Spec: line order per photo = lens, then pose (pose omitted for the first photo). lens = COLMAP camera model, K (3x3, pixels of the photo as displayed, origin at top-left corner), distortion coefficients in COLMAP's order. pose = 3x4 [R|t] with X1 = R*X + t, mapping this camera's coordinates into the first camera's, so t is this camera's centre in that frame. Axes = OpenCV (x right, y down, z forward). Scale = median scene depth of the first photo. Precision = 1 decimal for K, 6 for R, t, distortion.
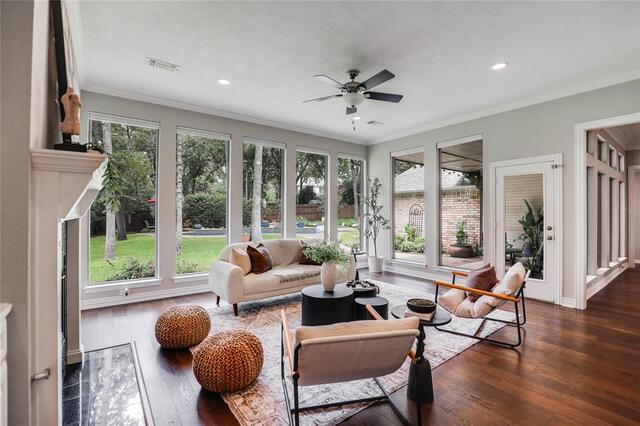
lens RADIAL K [[297.3, 0, 317.2], [0, 297.3, 214.3], [0, 0, 1]] dist [-0.021737, -0.001066]
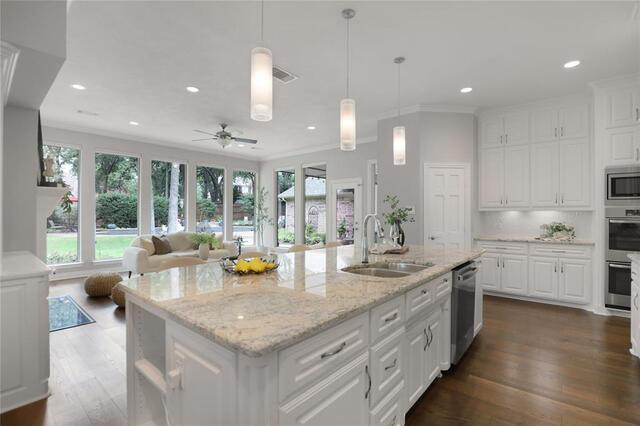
lens RADIAL K [[297.3, 0, 323.4], [0, 297.3, 214.5], [0, 0, 1]] dist [-0.021737, -0.001066]
pose [[0.970508, 0.000619, 0.241069, 0.087471], [-0.001060, 0.999998, 0.001701, -0.000858], [-0.241067, -0.001907, 0.970507, -0.228977]]
